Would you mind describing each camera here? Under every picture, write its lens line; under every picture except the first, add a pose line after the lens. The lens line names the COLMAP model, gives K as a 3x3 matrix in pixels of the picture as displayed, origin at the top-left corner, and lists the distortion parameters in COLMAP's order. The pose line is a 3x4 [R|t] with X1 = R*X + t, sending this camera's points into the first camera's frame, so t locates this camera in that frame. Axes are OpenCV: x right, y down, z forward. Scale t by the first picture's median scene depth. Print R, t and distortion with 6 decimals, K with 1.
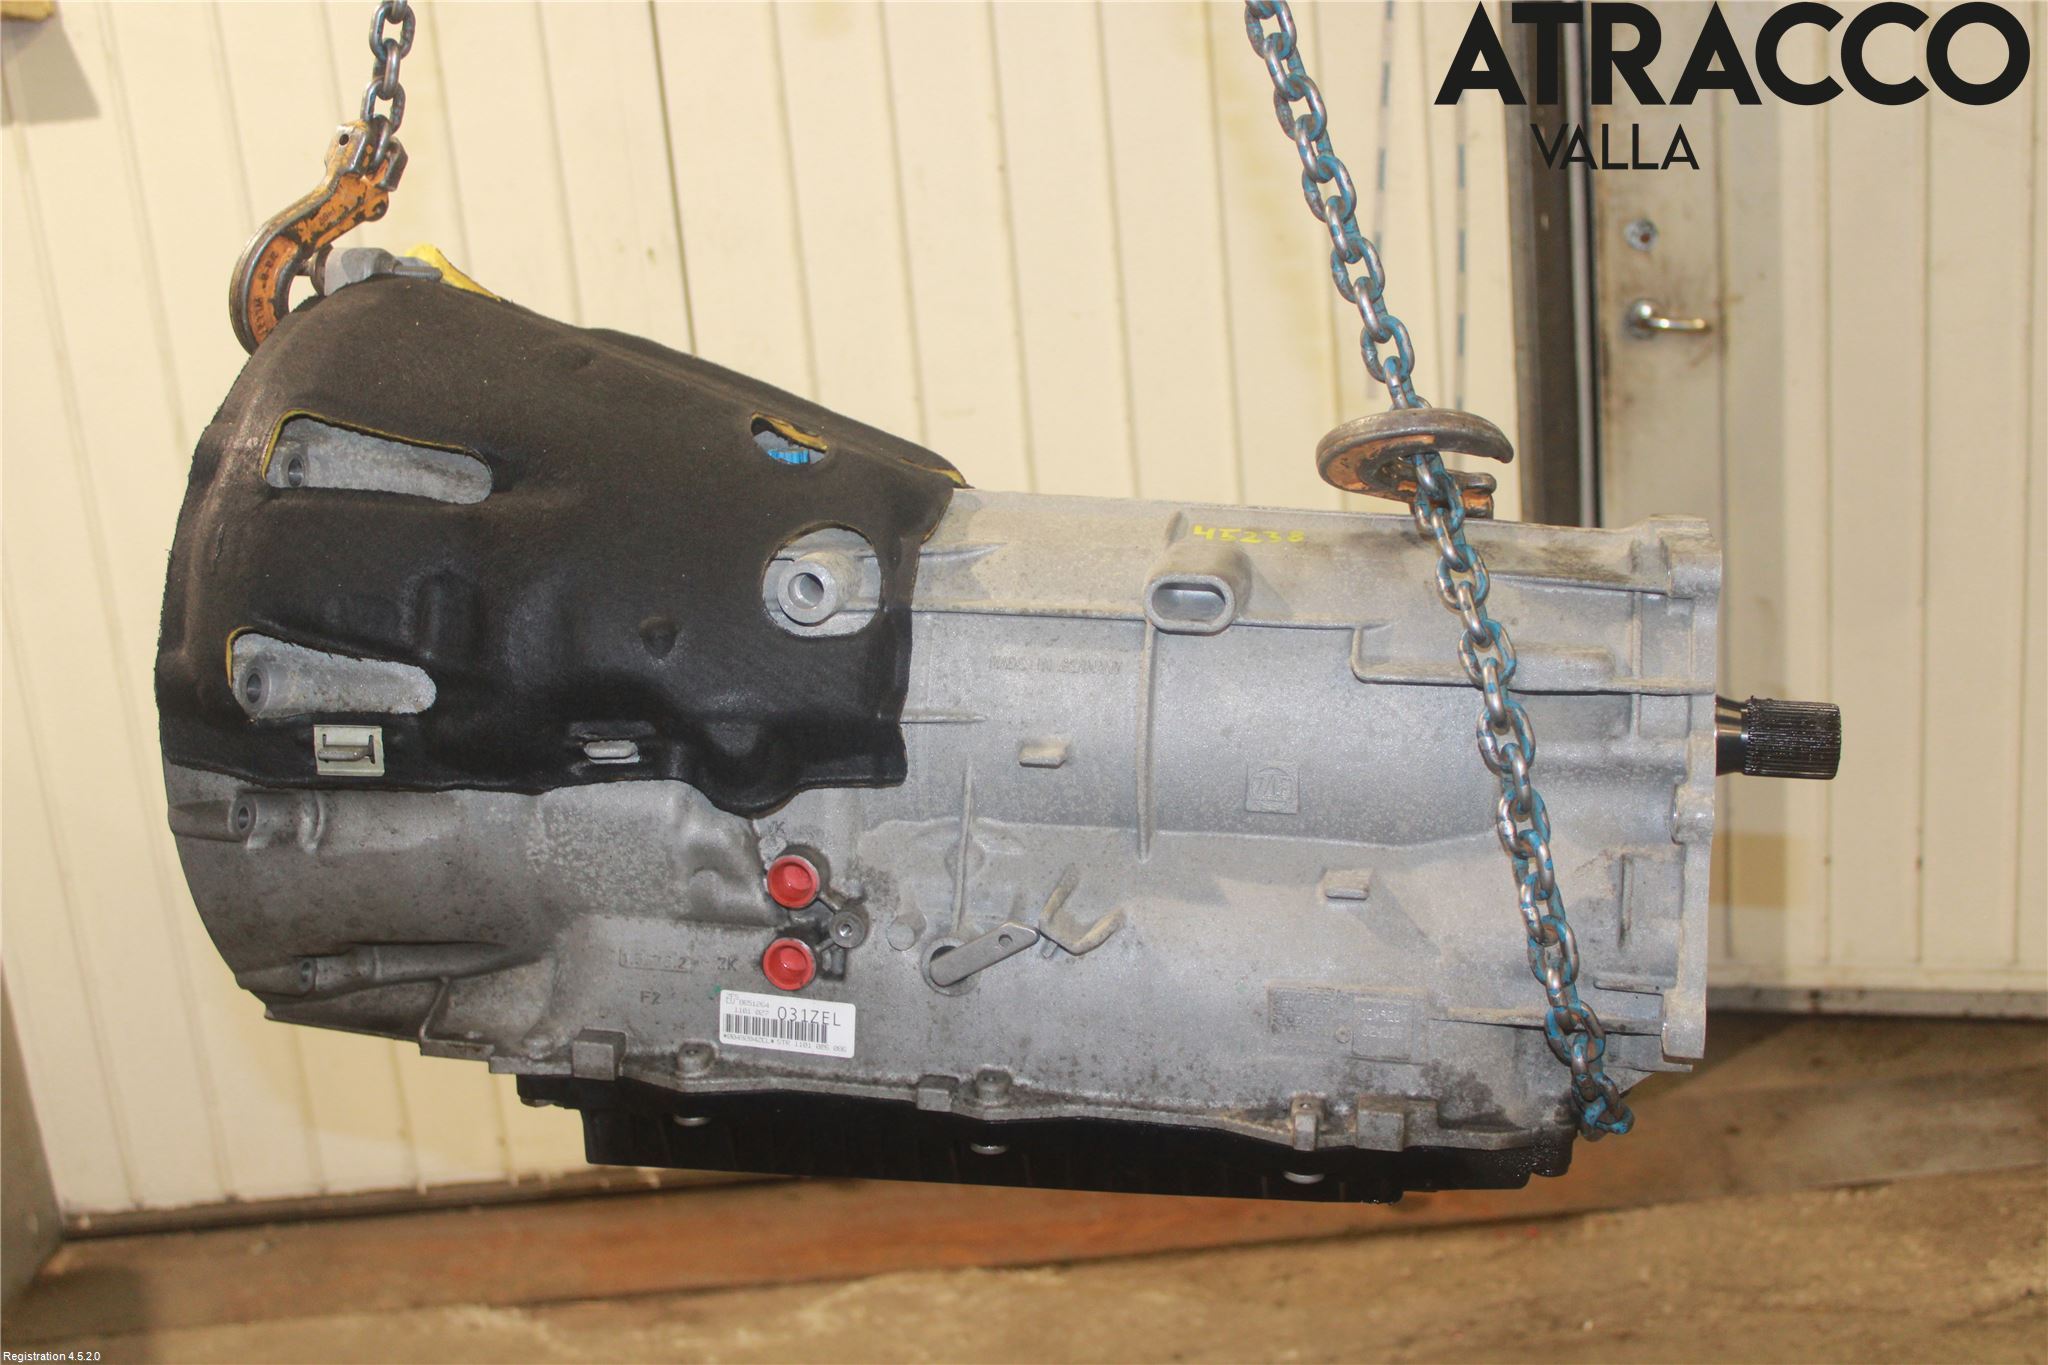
lens RADIAL K [[2455.1, 0, 1024.0], [0, 2455.1, 682.5], [0, 0, 1]] dist [-0.043526, 0.050516]
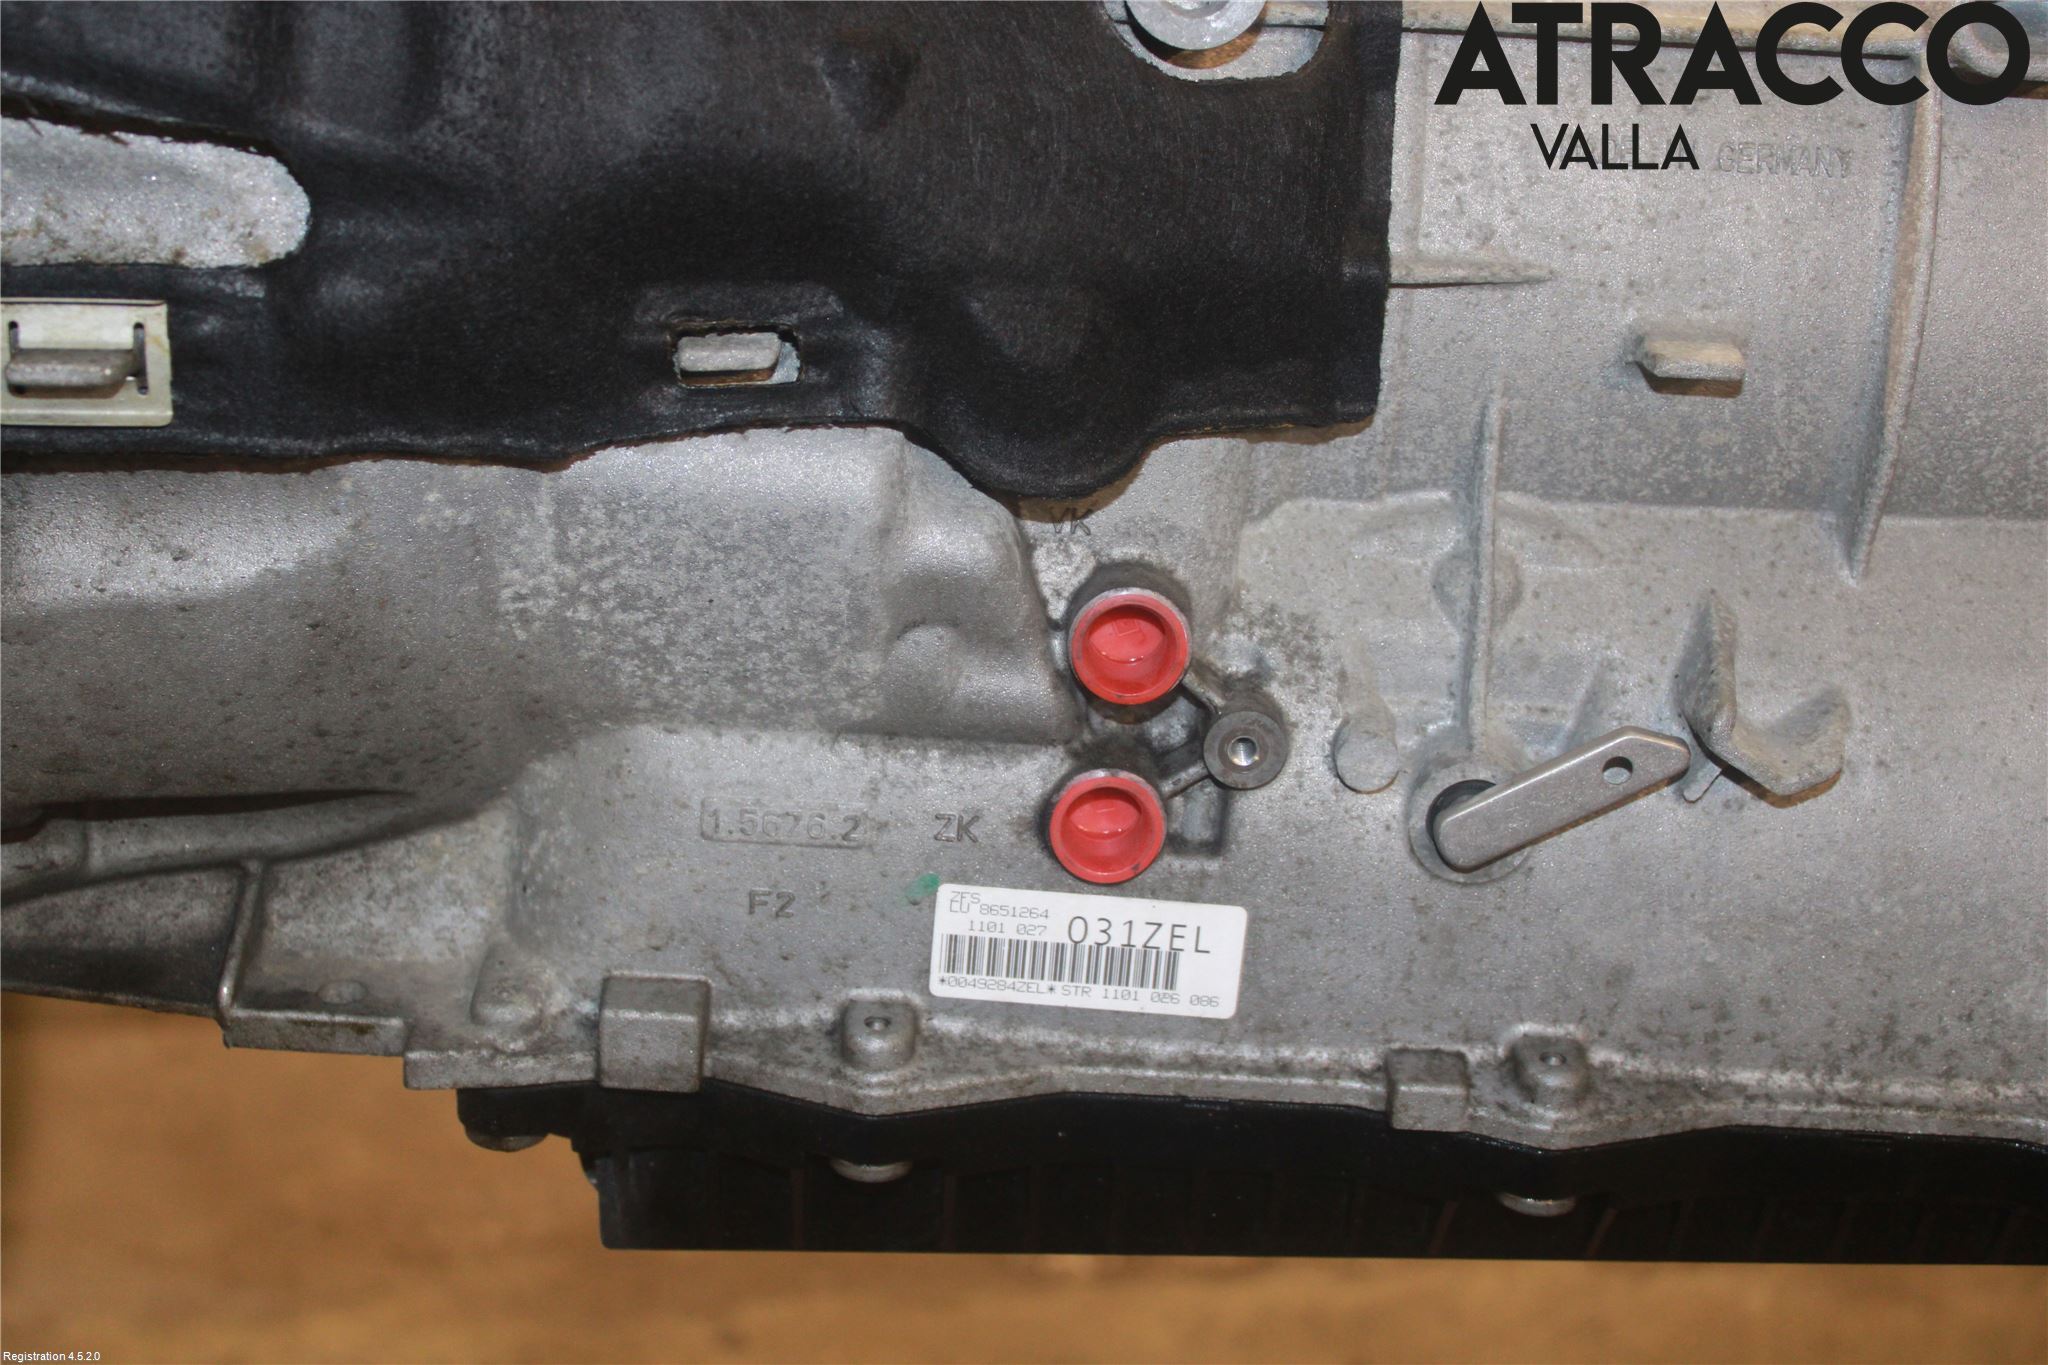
lens RADIAL K [[2945.4, 0, 1024.0], [0, 2945.4, 682.5], [0, 0, 1]] dist [-0.022688, -0.004577]
pose [[0.976180, -0.031400, 0.214676, -0.224964], [-0.006078, 0.985125, 0.171731, -0.003648], [-0.216875, -0.168946, 0.961469, 0.488903]]
